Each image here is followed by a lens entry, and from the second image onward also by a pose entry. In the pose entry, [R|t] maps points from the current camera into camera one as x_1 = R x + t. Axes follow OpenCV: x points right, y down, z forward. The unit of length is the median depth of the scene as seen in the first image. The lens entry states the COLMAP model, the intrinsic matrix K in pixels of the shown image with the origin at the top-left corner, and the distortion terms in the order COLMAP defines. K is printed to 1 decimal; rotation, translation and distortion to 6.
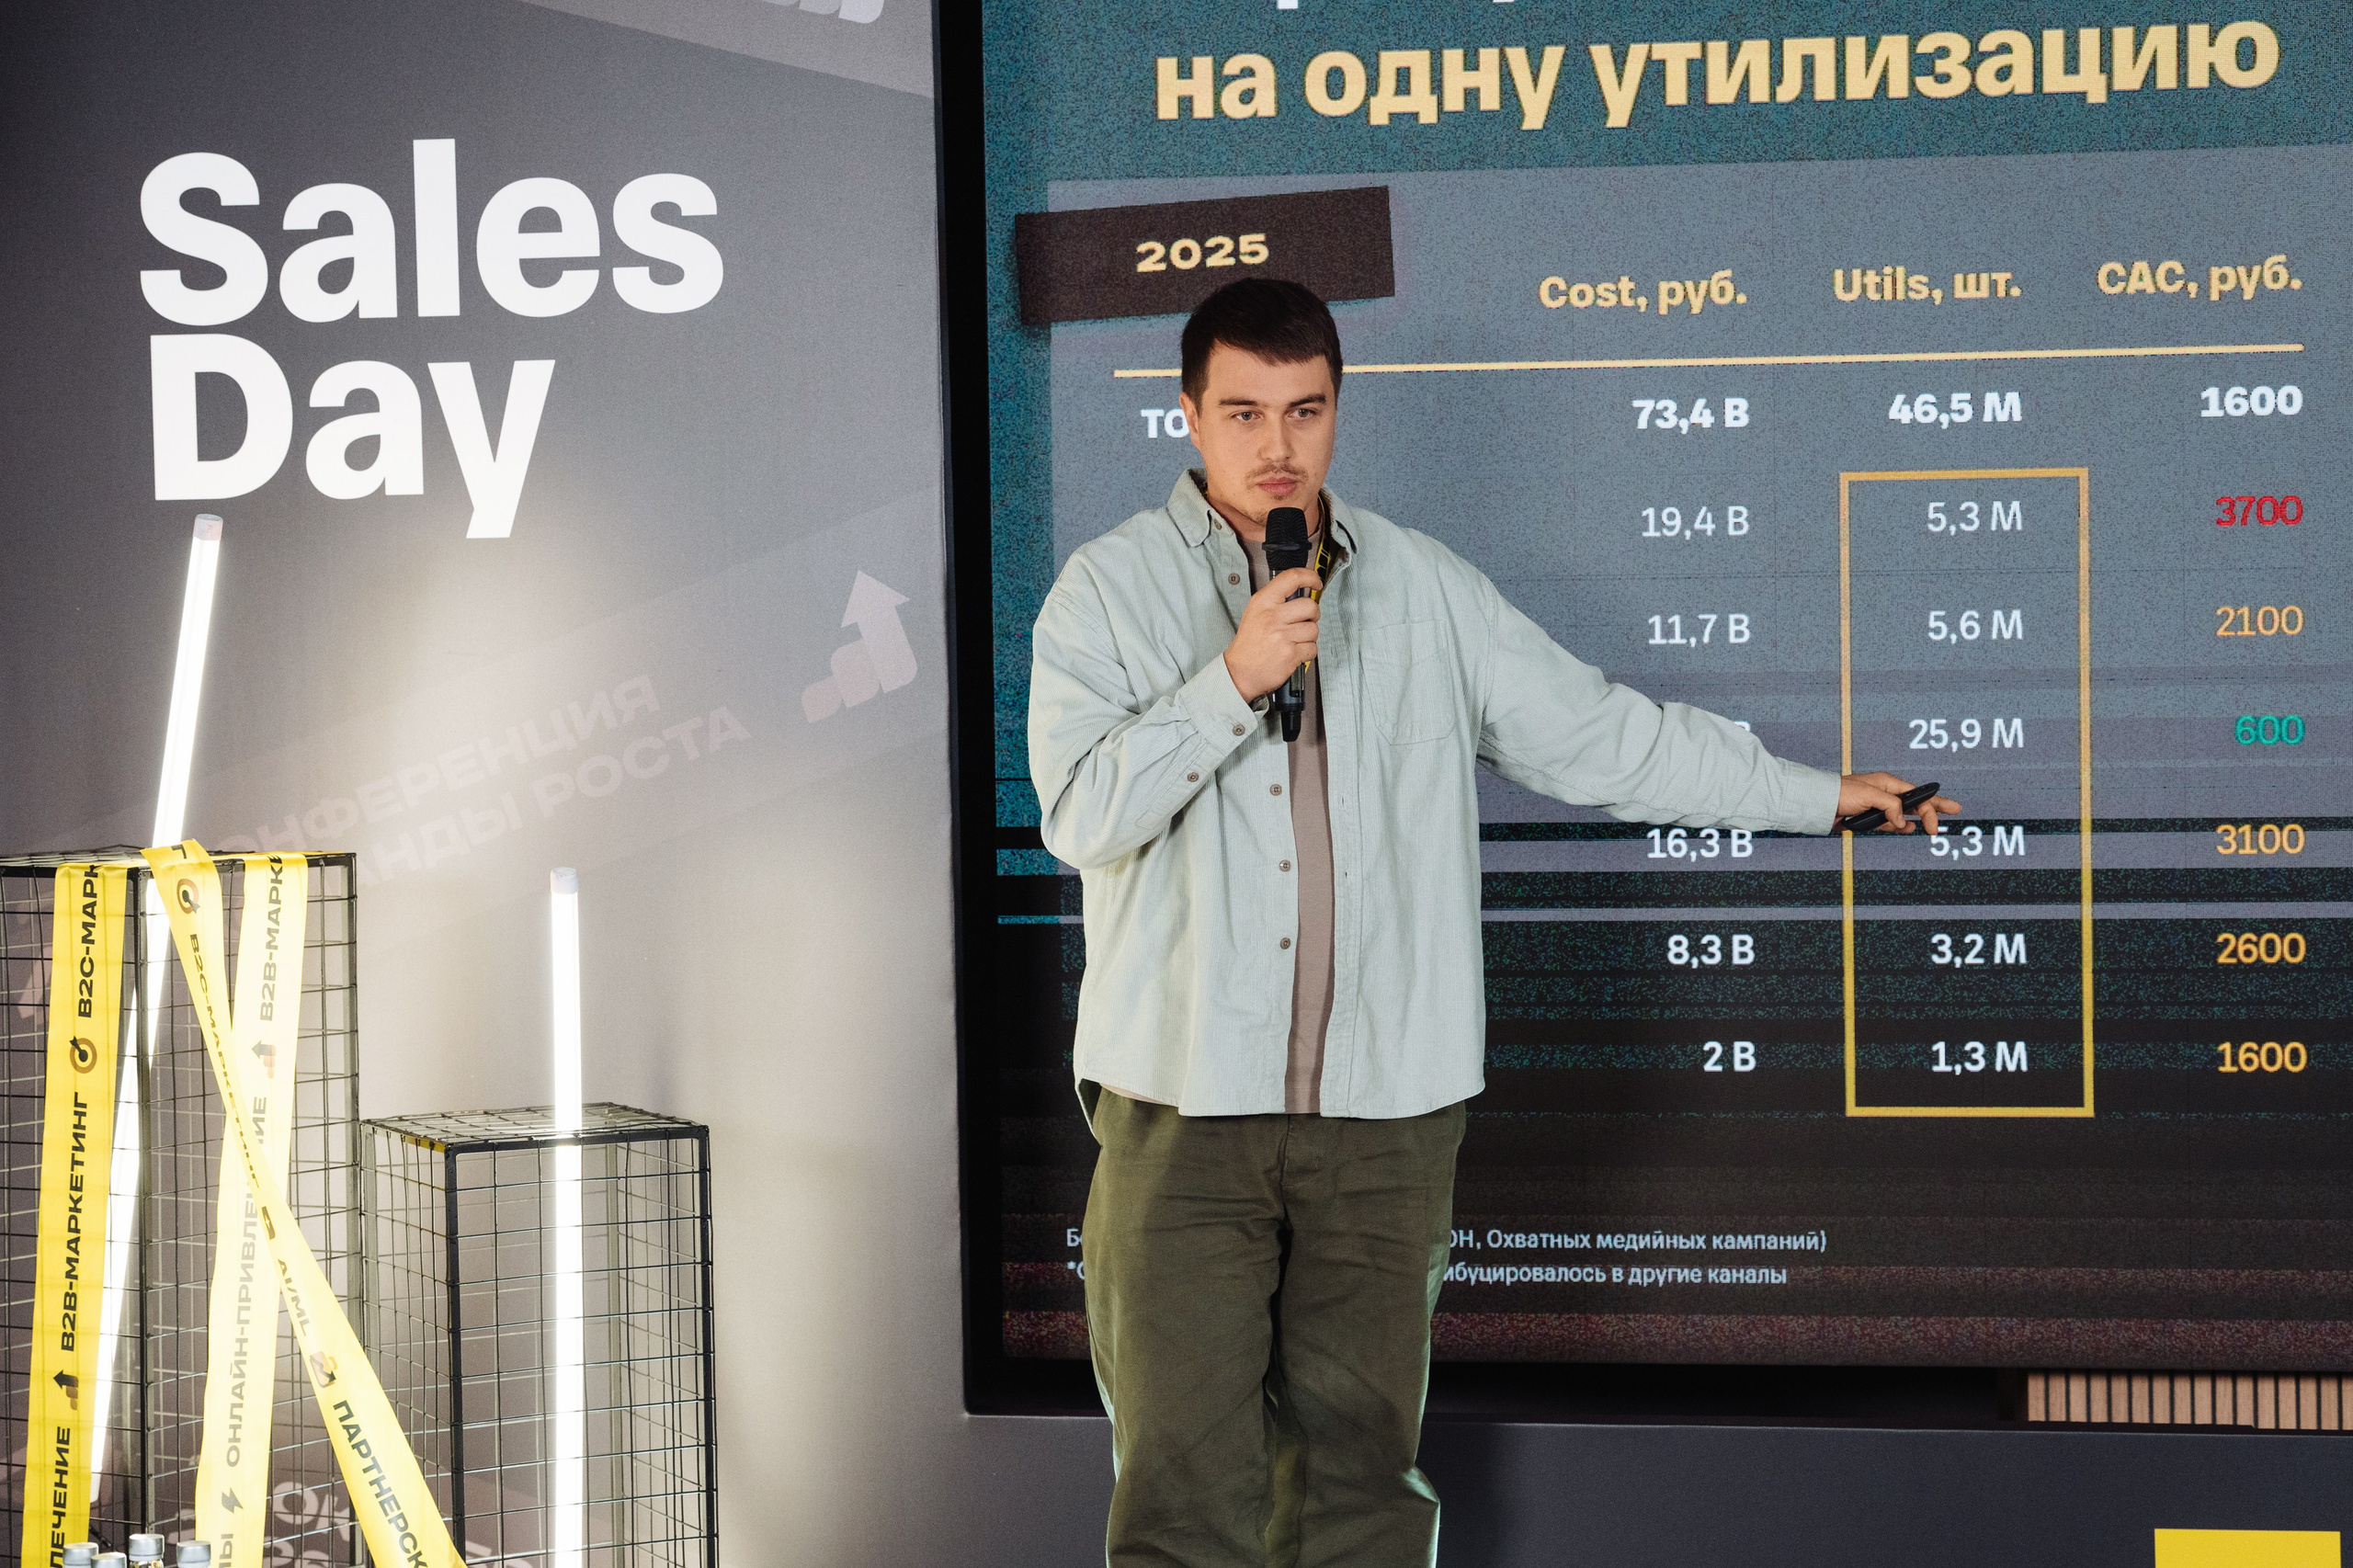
lens RADIAL K [[5215.5, 0, 1187.7], [0, 5215.5, 785.3], [0, 0, 1]] dist [0.172184, 0.000000]
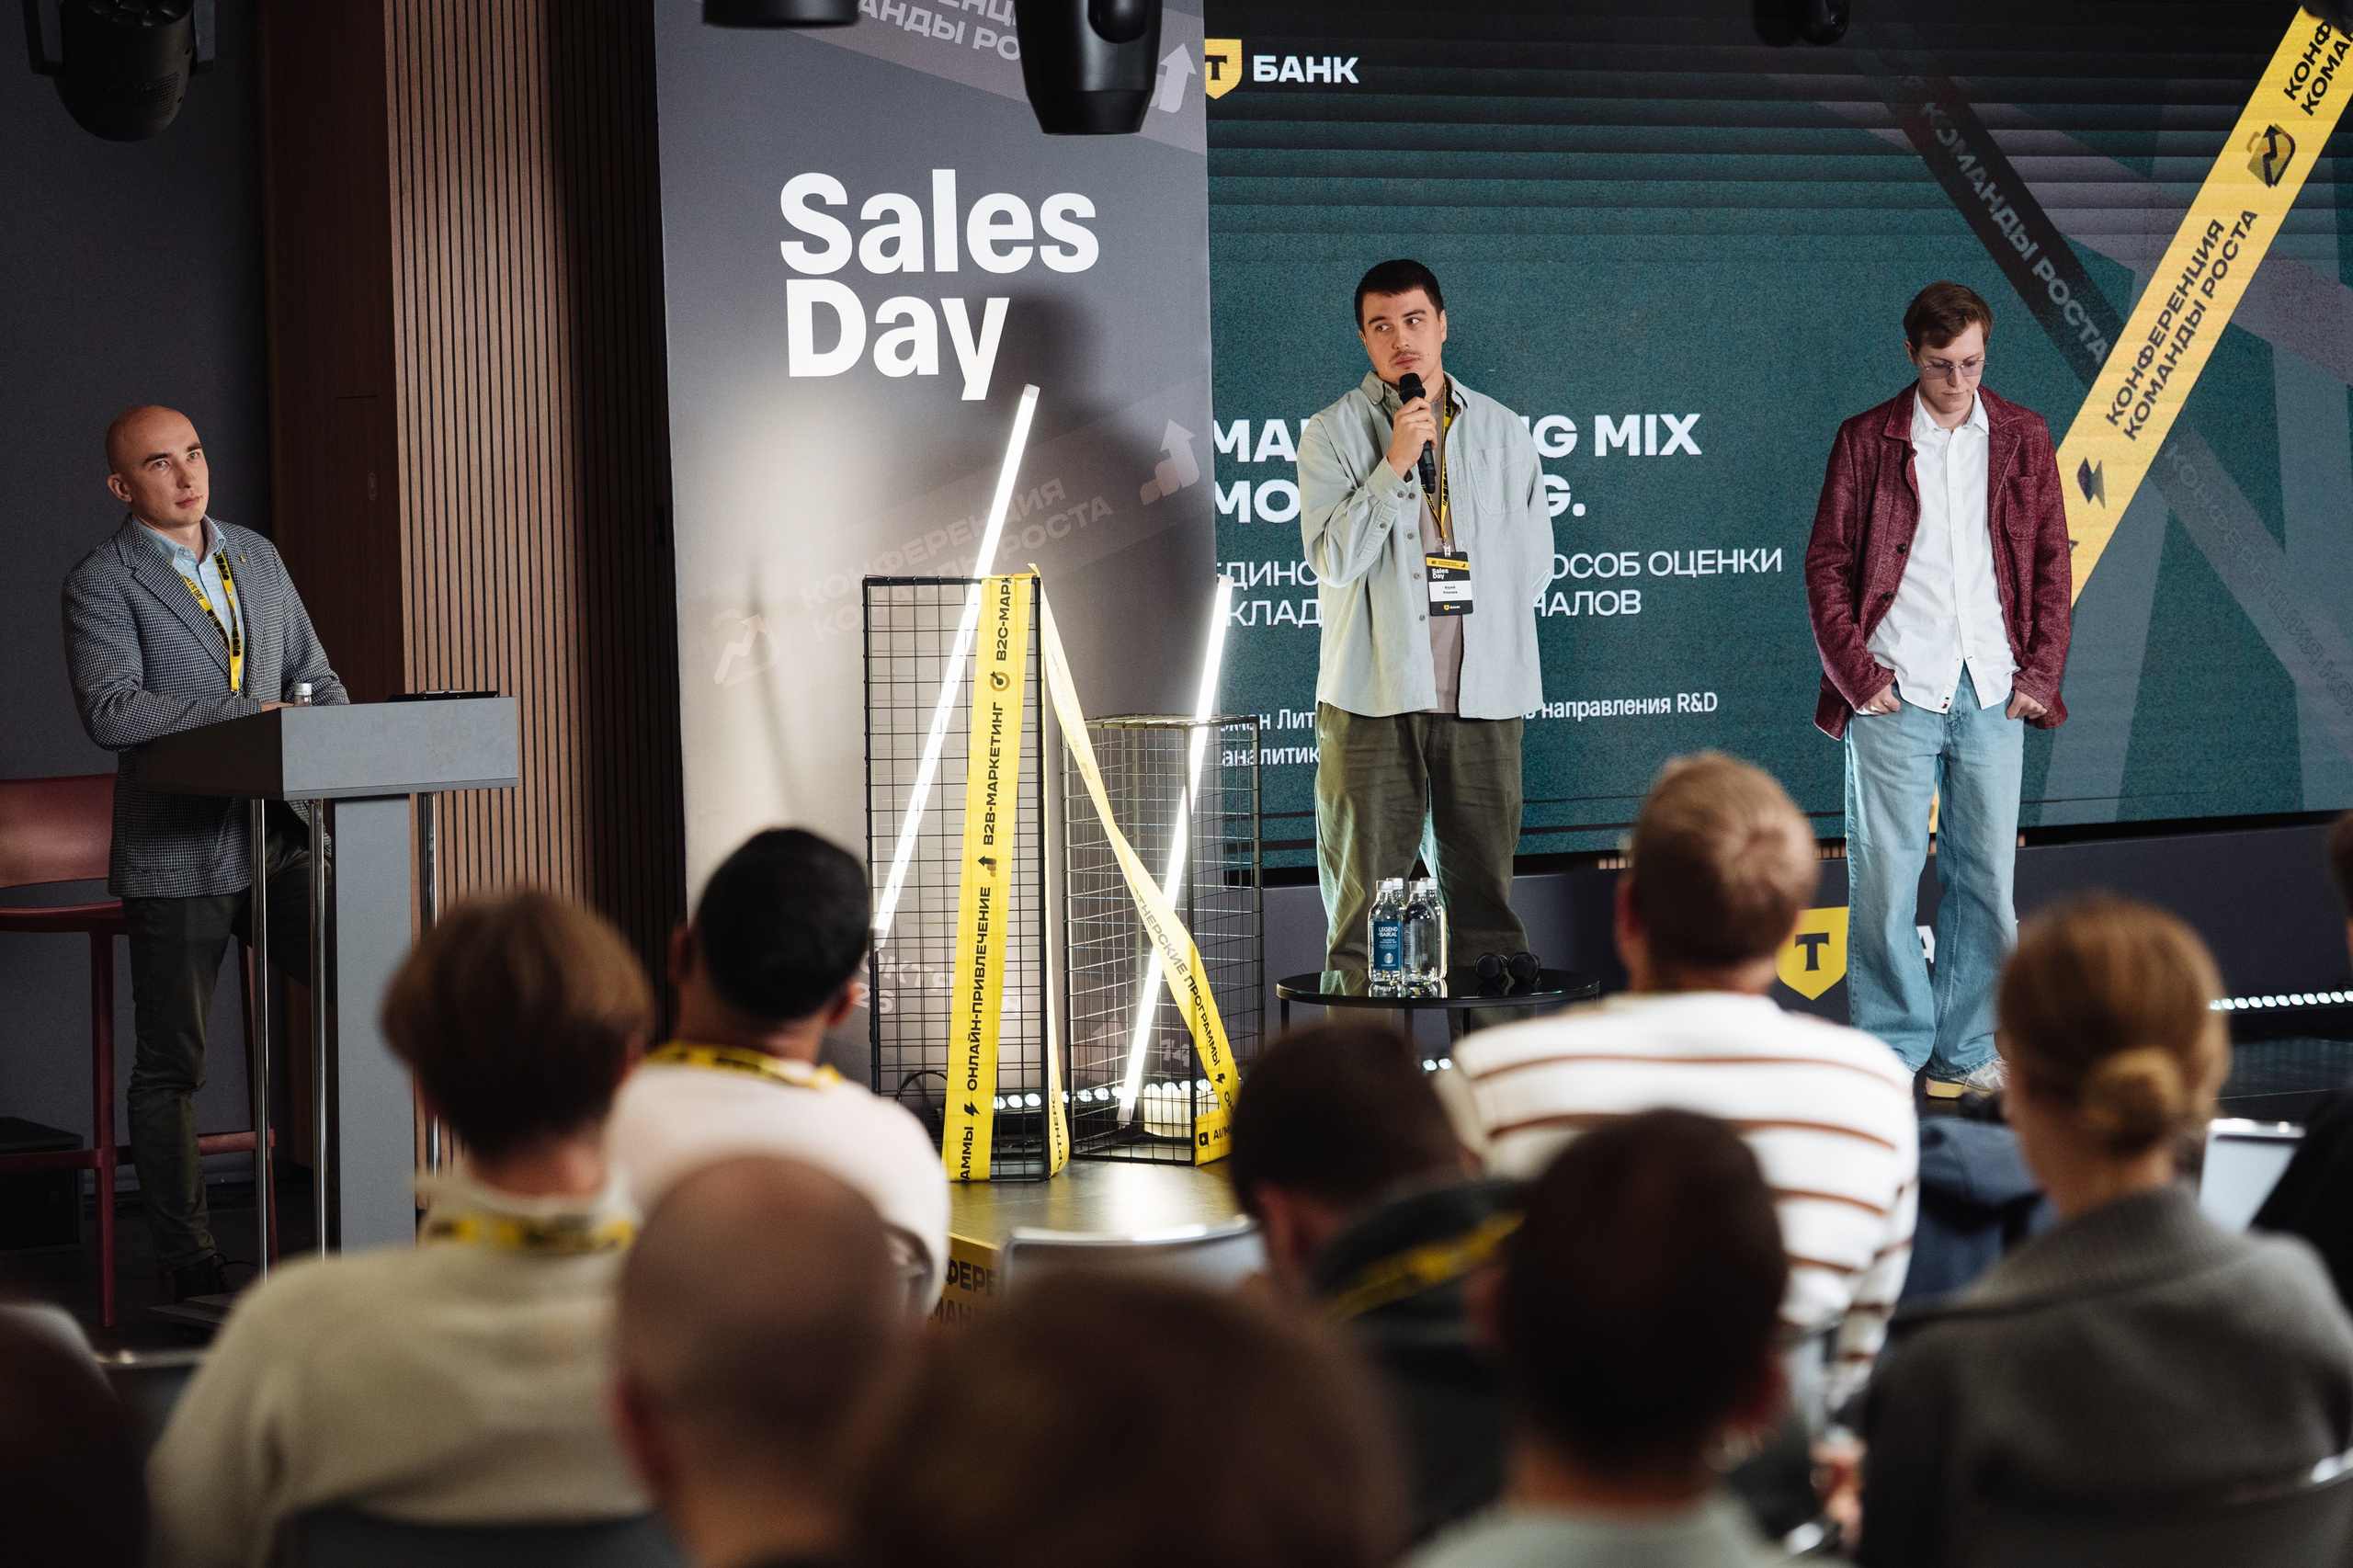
lens RADIAL K [[5337.6, 0, 1265.5], [0, 5337.6, 793.3], [0, 0, 1]] dist [0.138360, 0.000000]
pose [[0.824026, -0.034693, 0.565489, -1.064767], [0.026318, 0.999390, 0.022963, 0.045160], [-0.565940, -0.004039, 0.824436, -0.519037]]
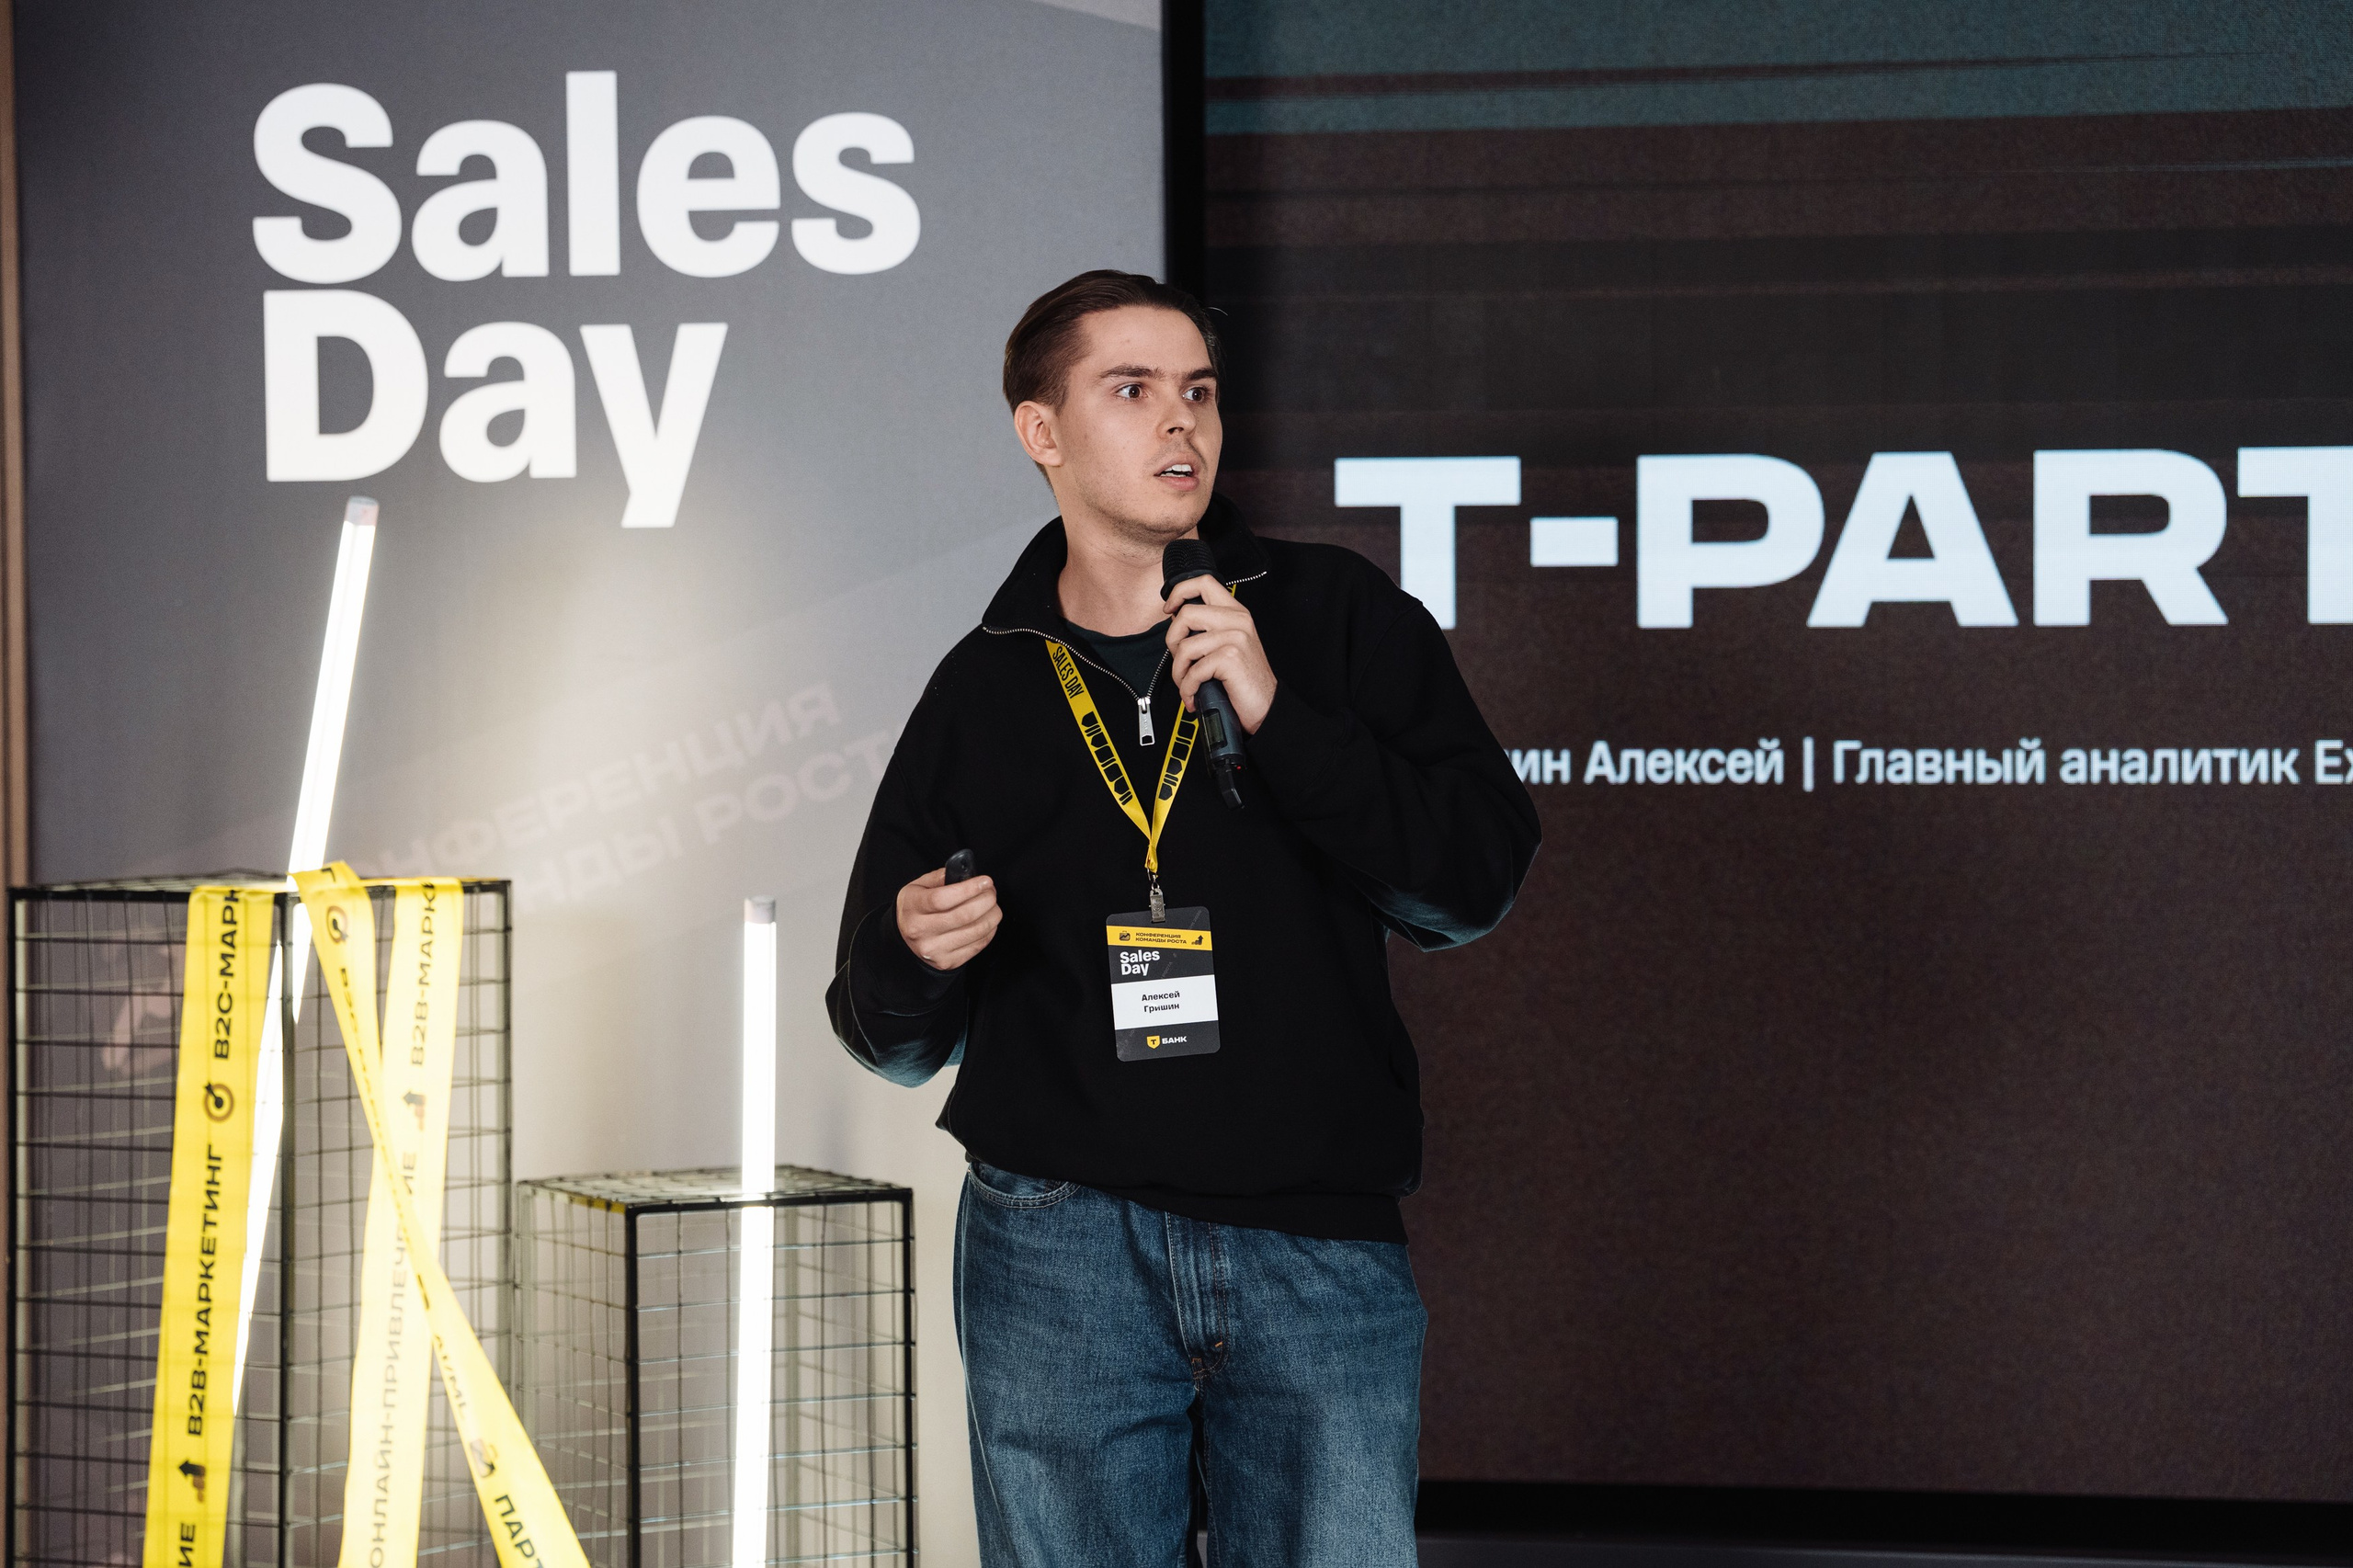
lens RADIAL K [[6887.6, 0, 1120.2], [0, 6887.6, 737.7], [0, 0, 1]] dist [0.511718, 0.000000]
pose [[0.999764, 0.008576, -0.019962, -0.030697], [-0.008898, 0.999830, -0.016137, 0.006489], [0.019820, 0.016311, 0.999670, -0.161175]]
